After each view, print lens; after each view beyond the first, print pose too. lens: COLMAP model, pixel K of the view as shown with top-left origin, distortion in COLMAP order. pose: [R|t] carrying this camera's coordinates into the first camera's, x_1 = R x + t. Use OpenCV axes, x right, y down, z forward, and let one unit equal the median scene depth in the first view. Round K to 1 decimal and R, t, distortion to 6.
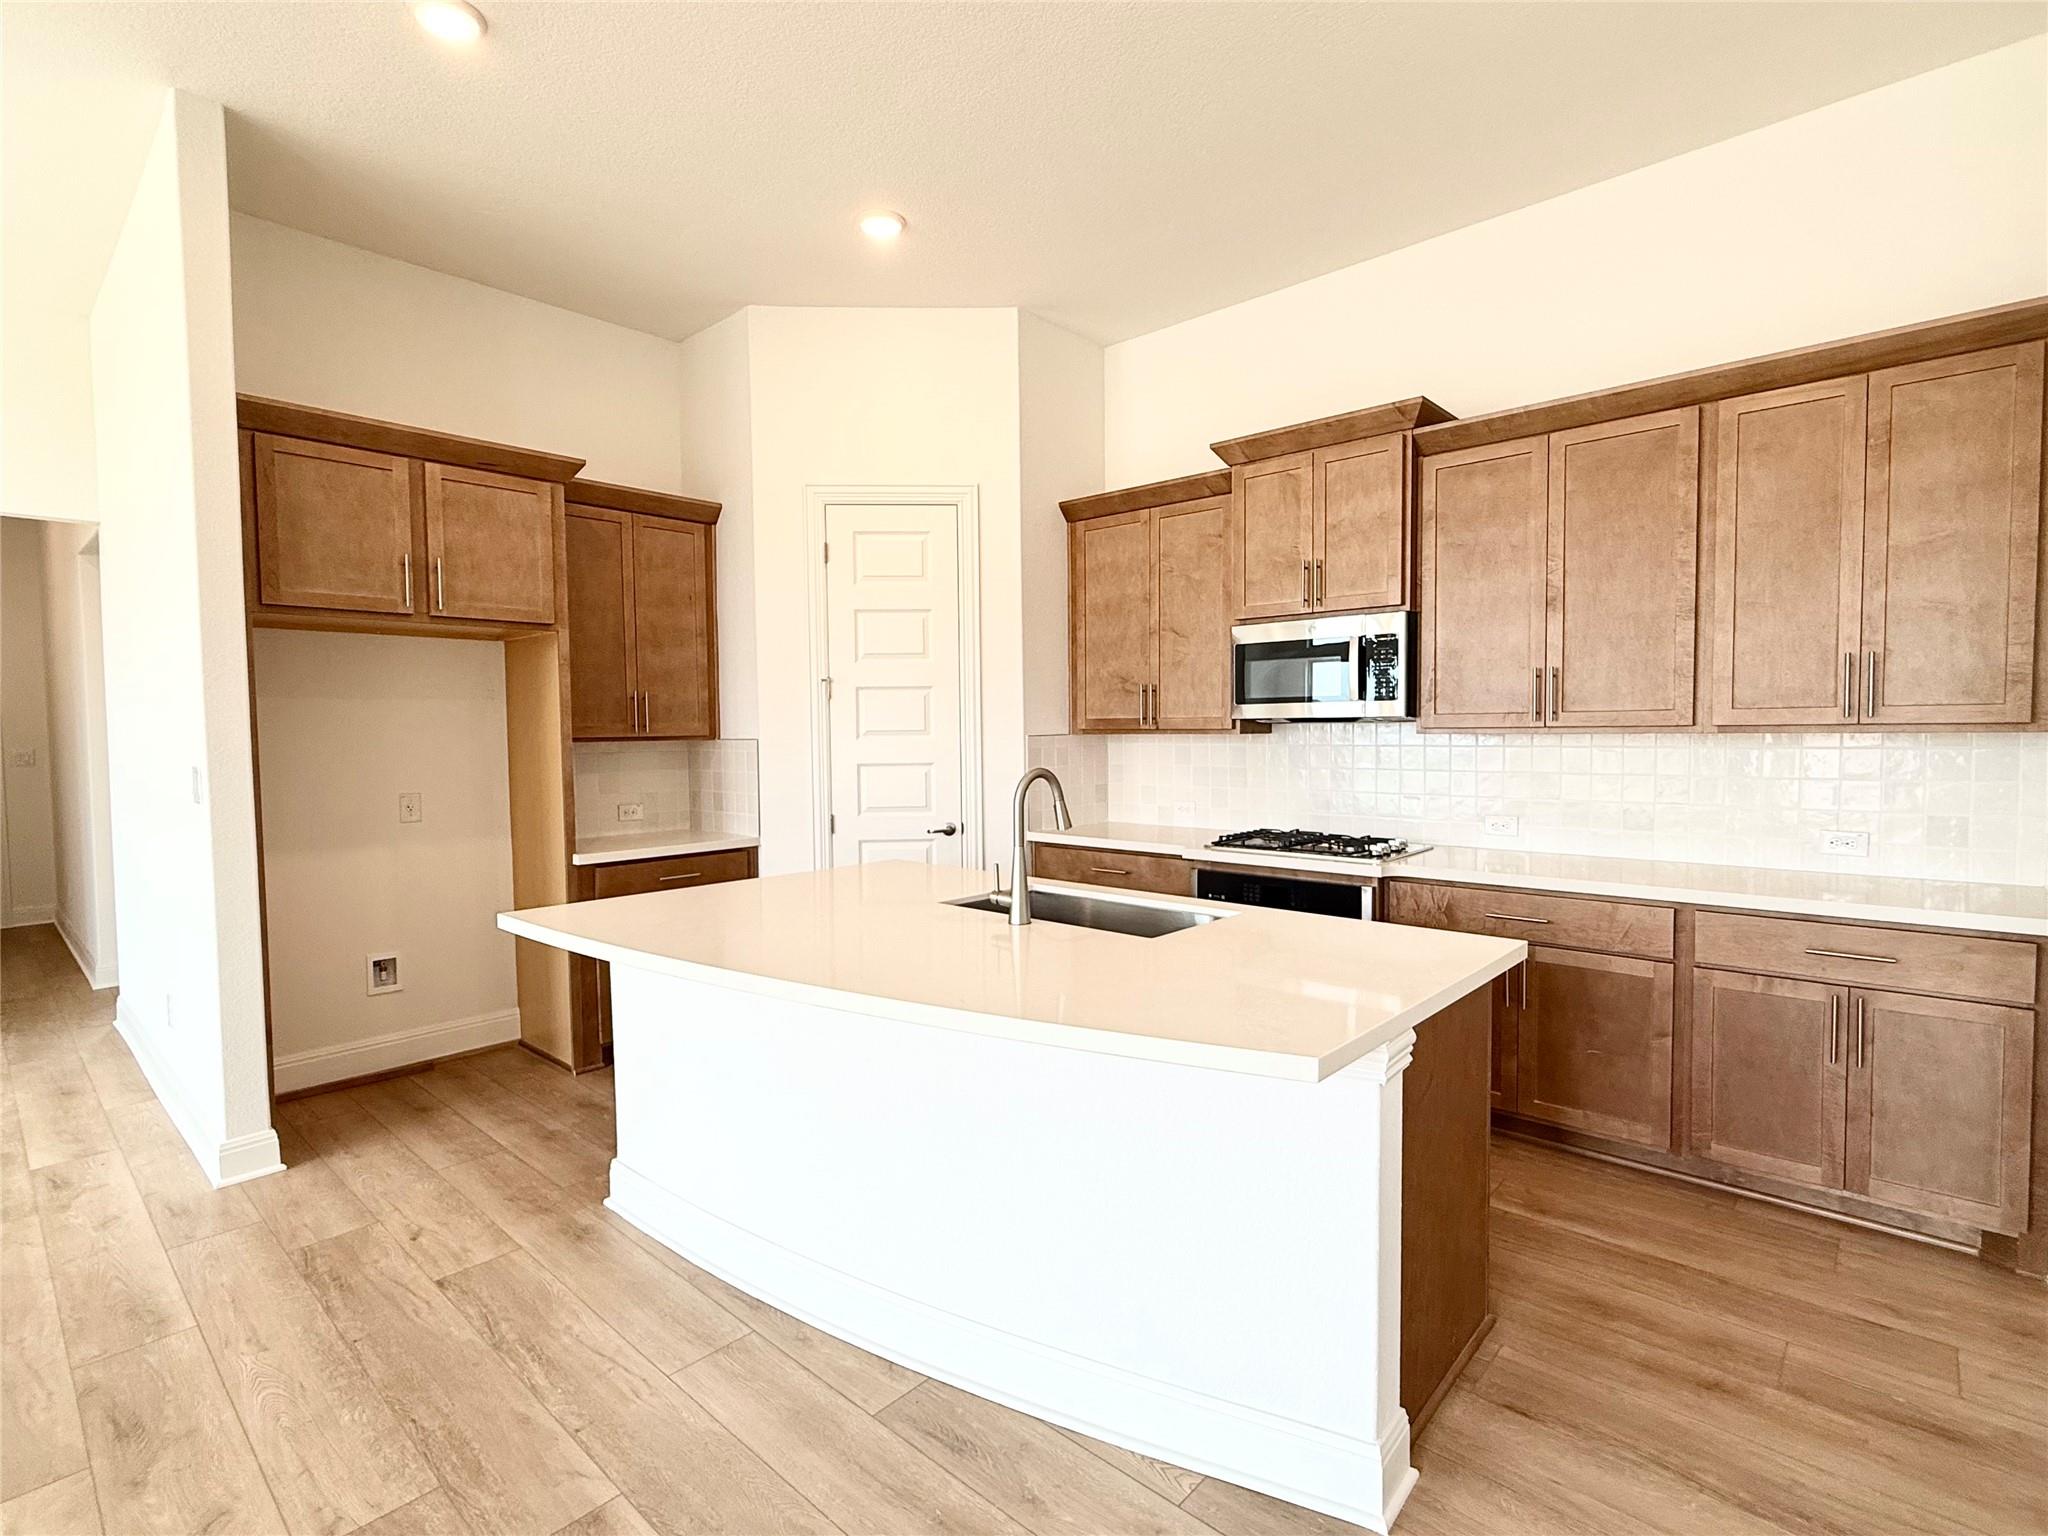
lens RADIAL K [[980.1, 0, 1018.5], [0, 980.1, 774.7], [0, 0, 1]] dist [-0.002337, 0.000929]
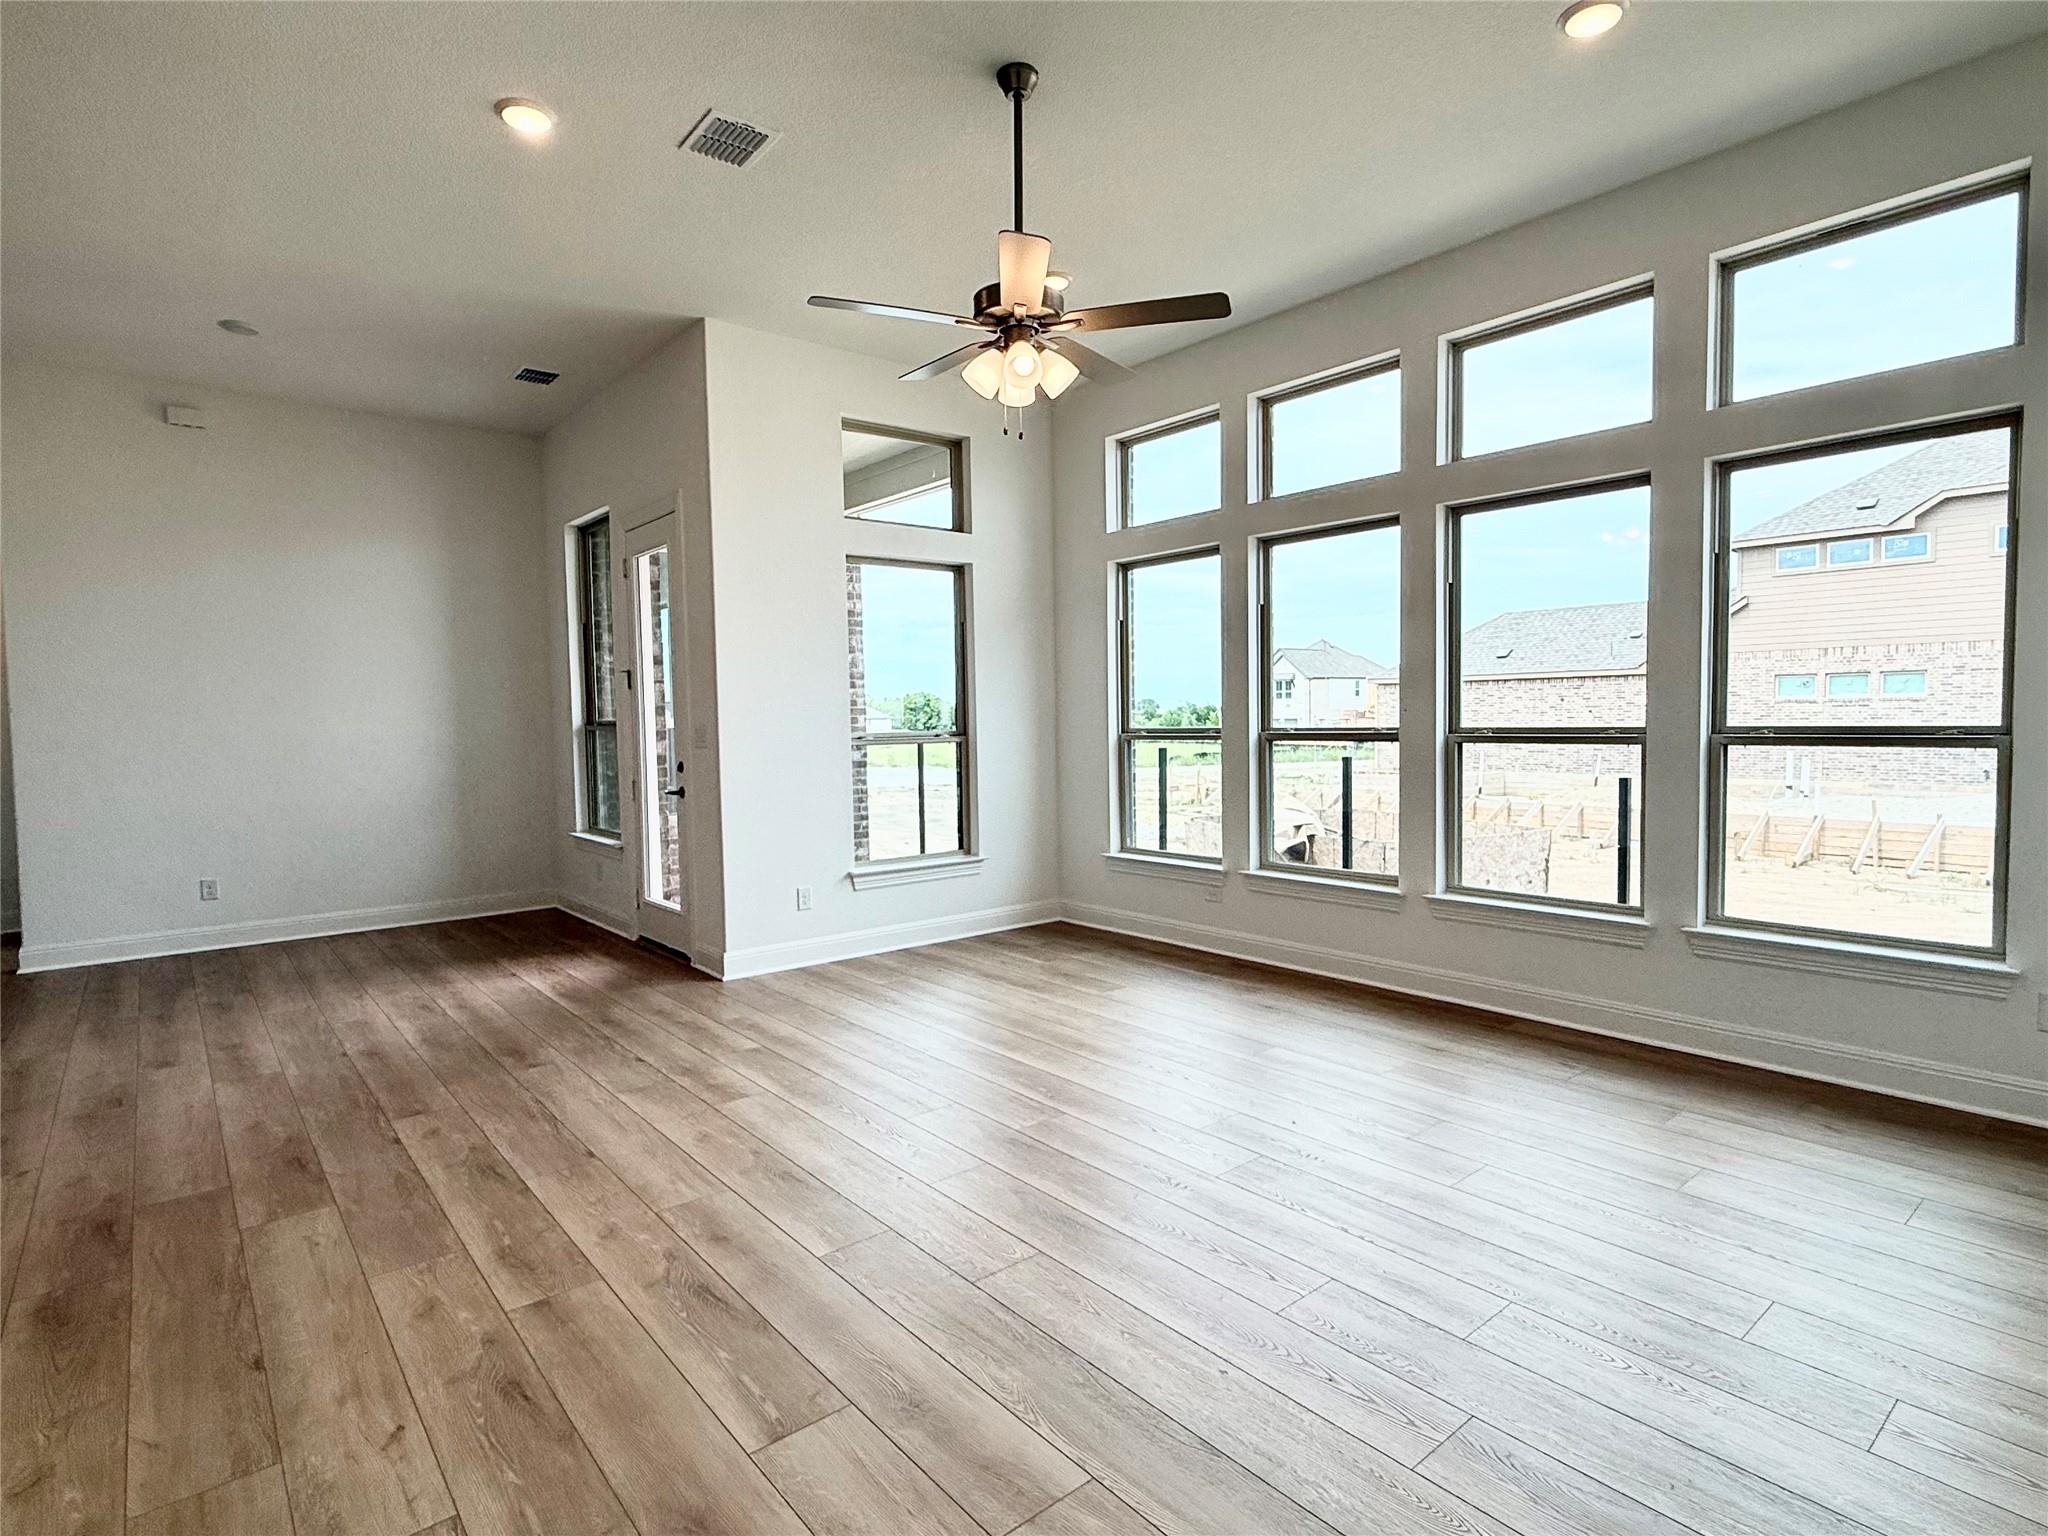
lens RADIAL K [[1064.8, 0, 1028.9], [0, 1064.8, 766.3], [0, 0, 1]] dist [-0.007038, -0.000547]
pose [[-0.989907, 0.016196, 0.140788, -1.281011], [0.029215, 0.995431, 0.090903, -0.019875], [-0.138673, 0.094098, -0.985858, 1.182824]]
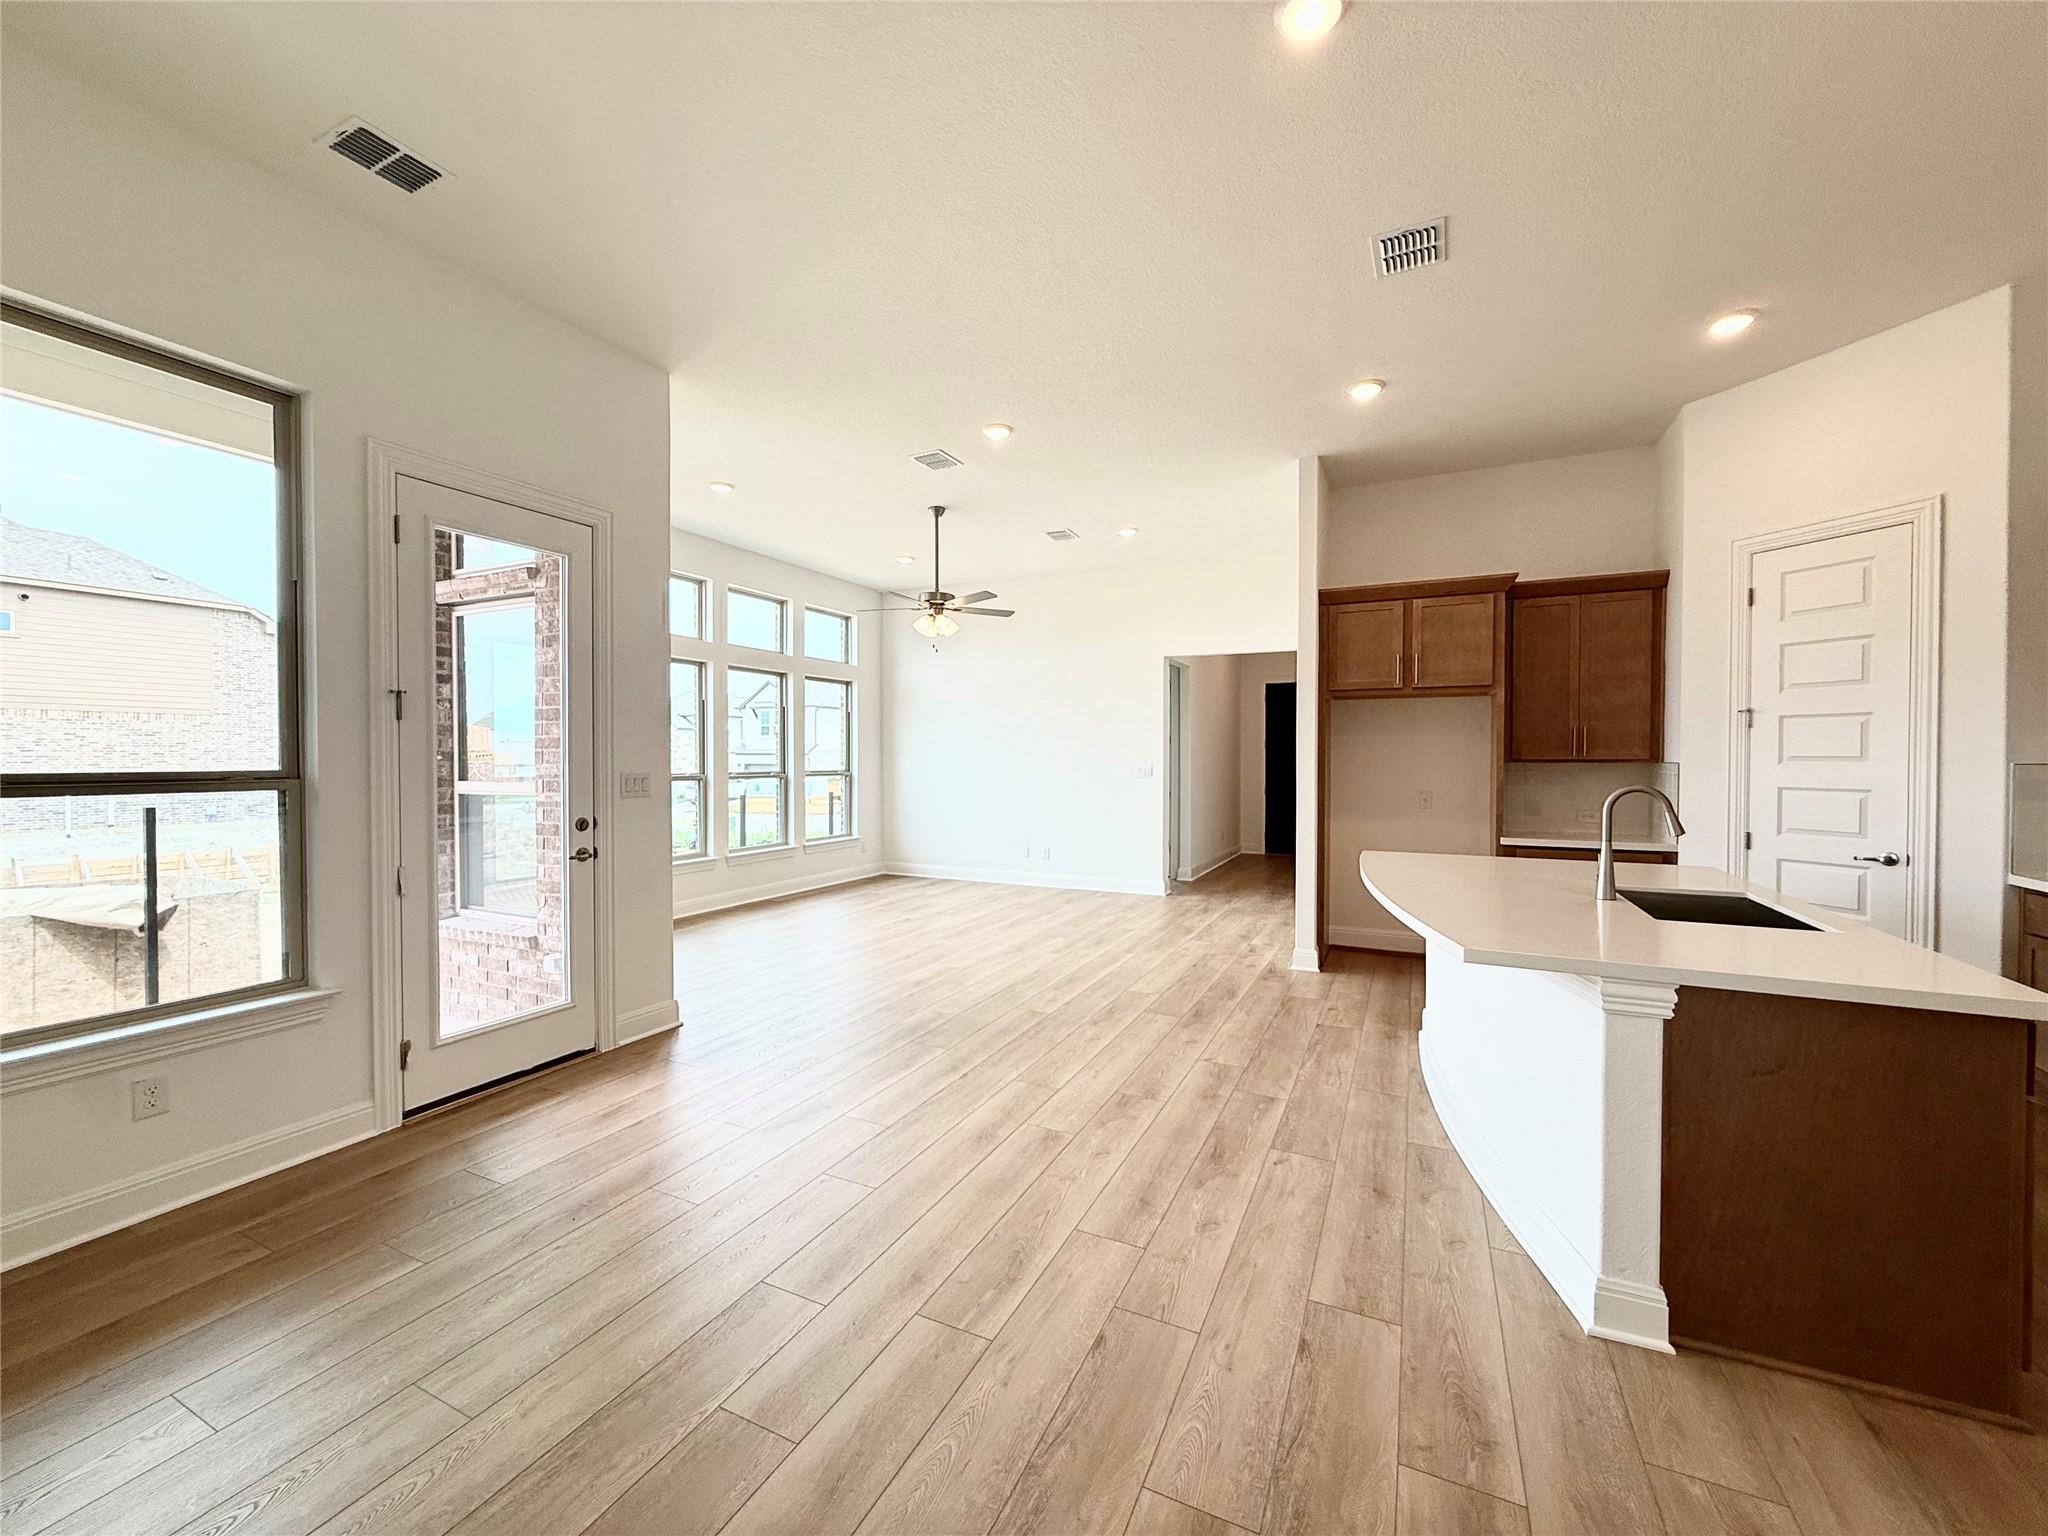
lens RADIAL K [[818.3, 0, 1024.5], [0, 818.3, 766.7], [0, 0, 1]] dist [0.000367, 0.000835]
pose [[0.285499, 0.022481, -0.958115, 0.583680], [-0.050151, 0.998706, 0.008490, 0.000489], [0.957066, 0.045626, 0.286256, -0.063486]]
